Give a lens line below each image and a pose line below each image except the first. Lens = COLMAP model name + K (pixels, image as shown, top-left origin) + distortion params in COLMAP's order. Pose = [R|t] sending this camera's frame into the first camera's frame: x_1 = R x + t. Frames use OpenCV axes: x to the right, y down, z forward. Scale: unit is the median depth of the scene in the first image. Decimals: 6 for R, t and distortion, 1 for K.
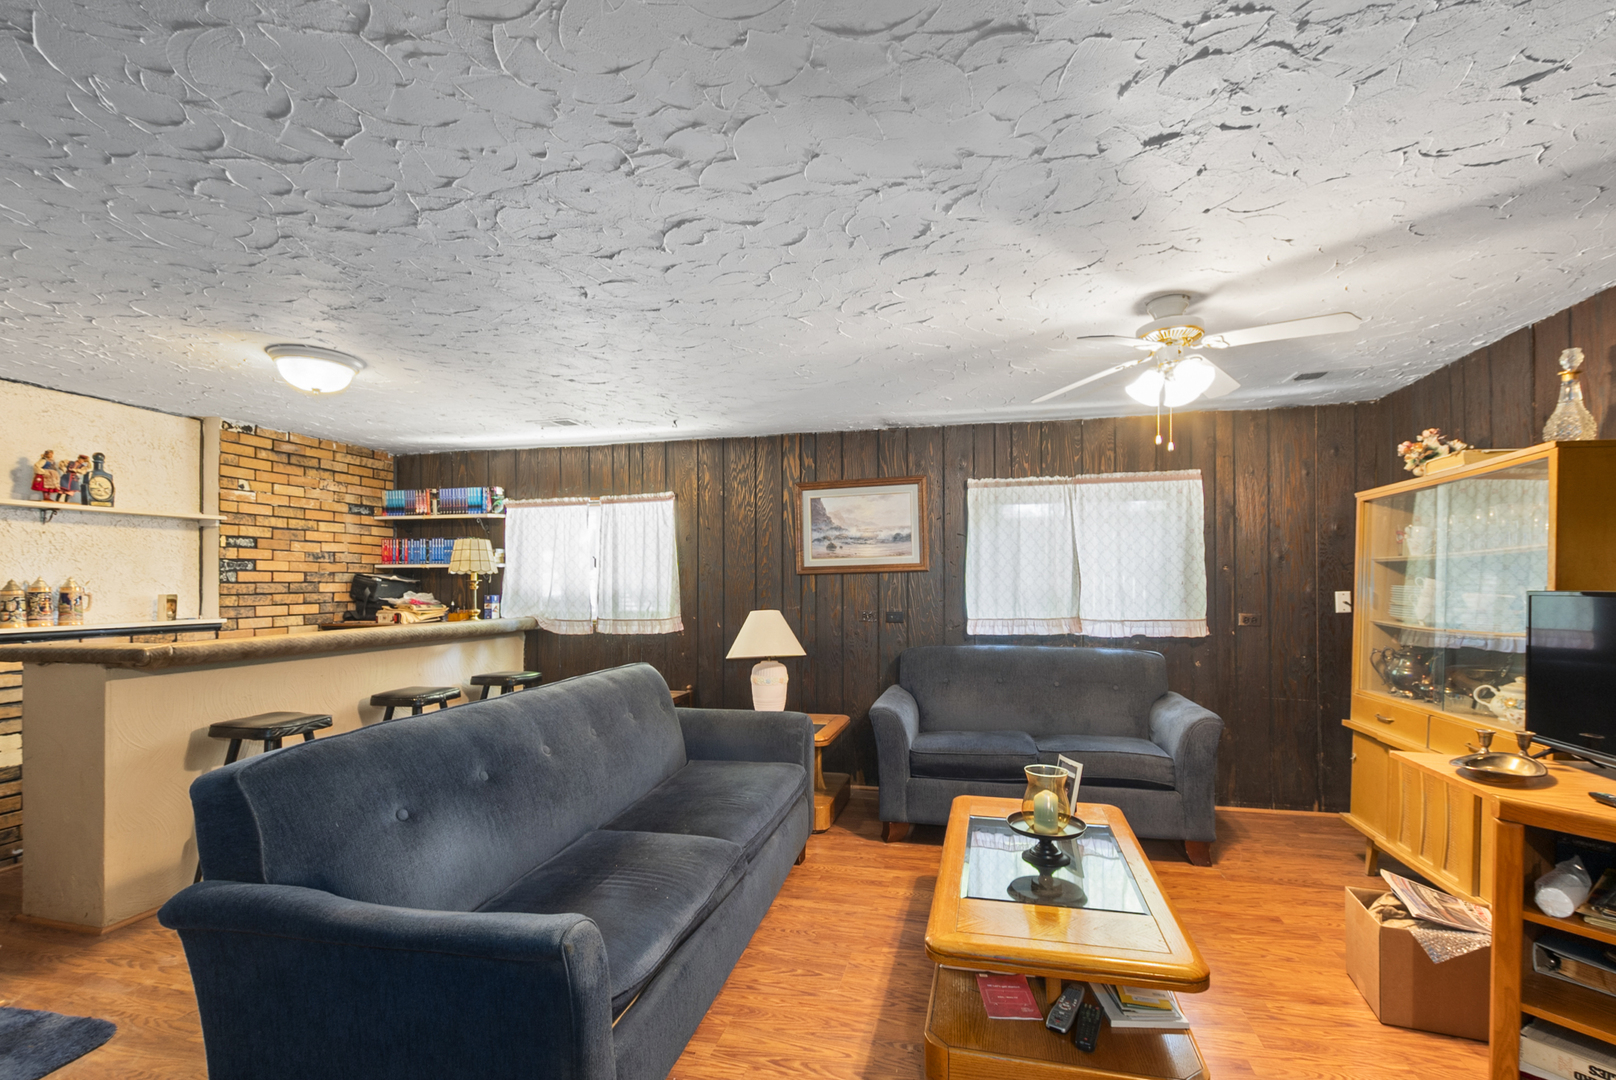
lens RADIAL K [[711.2, 0, 827.2], [0, 711.2, 579.5], [0, 0, 1]] dist [0.005816, -0.001356]
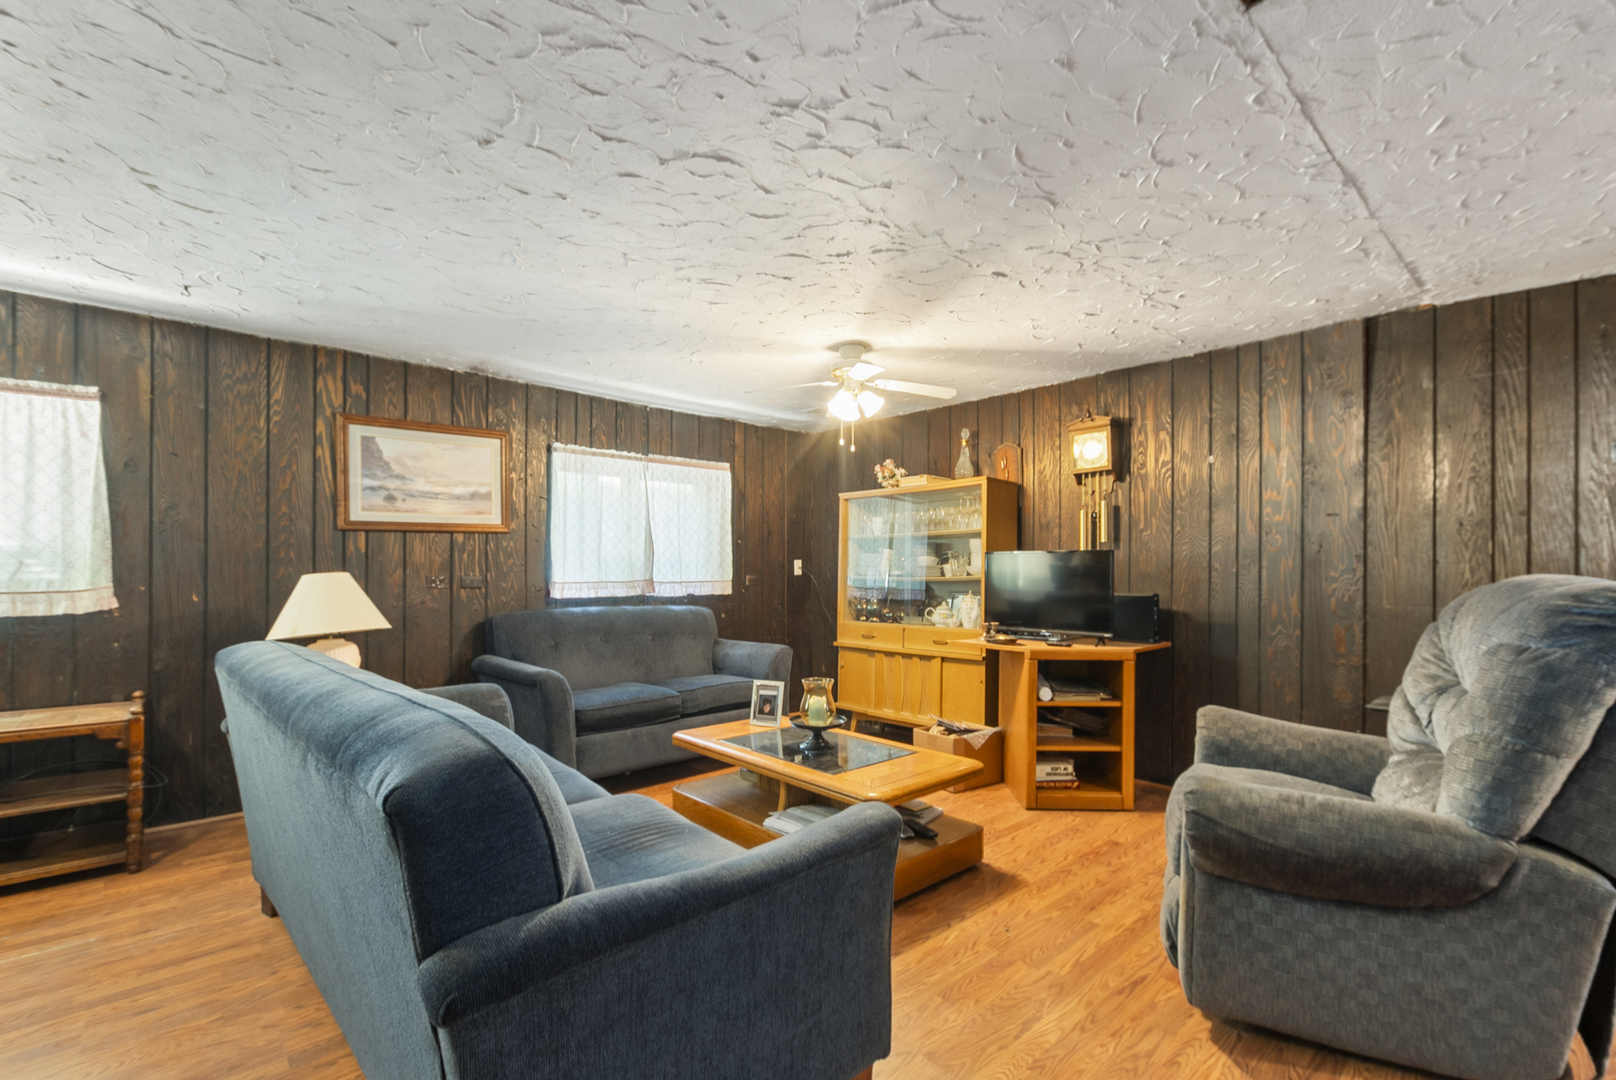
lens RADIAL K [[711.2, 0, 805.7], [0, 711.2, 569.1], [0, 0, 1]] dist [0.005816, -0.001356]
pose [[0.569915, 0.009618, 0.821647, -0.430360], [-0.010954, 0.999932, -0.004107, 0.037171], [-0.821630, -0.006660, 0.569982, 0.145387]]
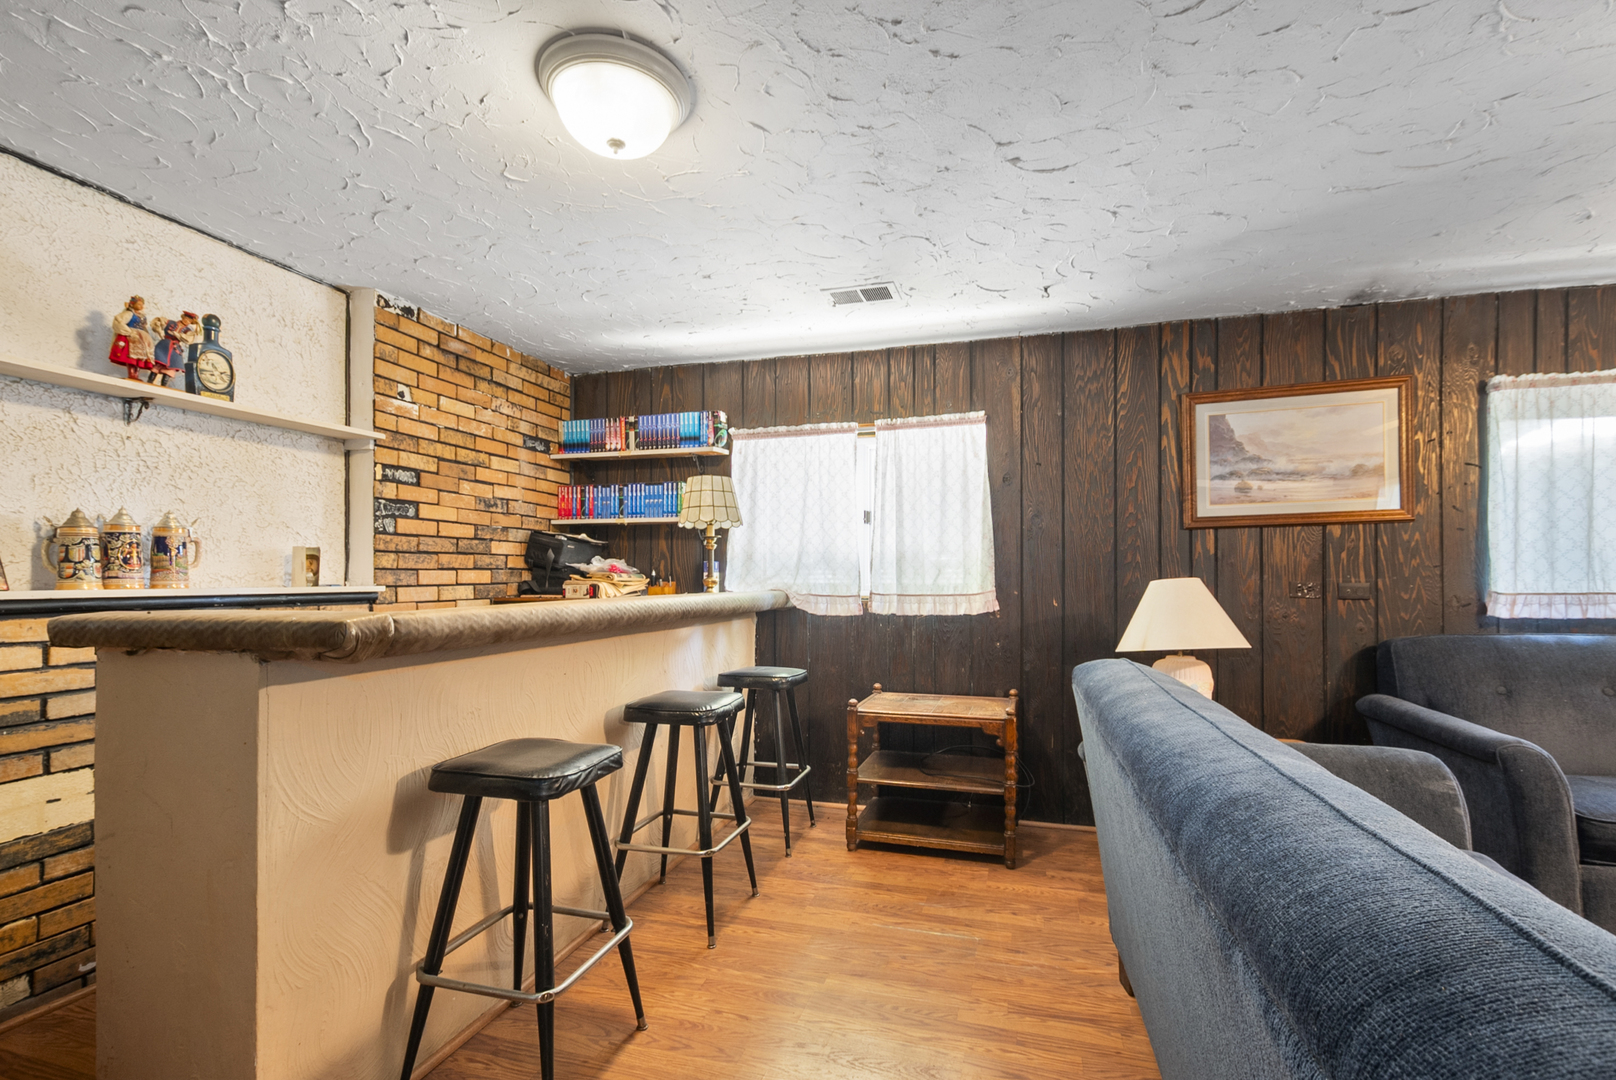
lens RADIAL K [[711.2, 0, 837.6], [0, 711.2, 575.1], [0, 0, 1]] dist [0.005816, -0.001356]
pose [[0.999133, 0.004531, -0.041380, -0.378374], [-0.004318, 0.999977, 0.005250, 0.038722], [0.041403, -0.005067, 0.999130, 0.337309]]
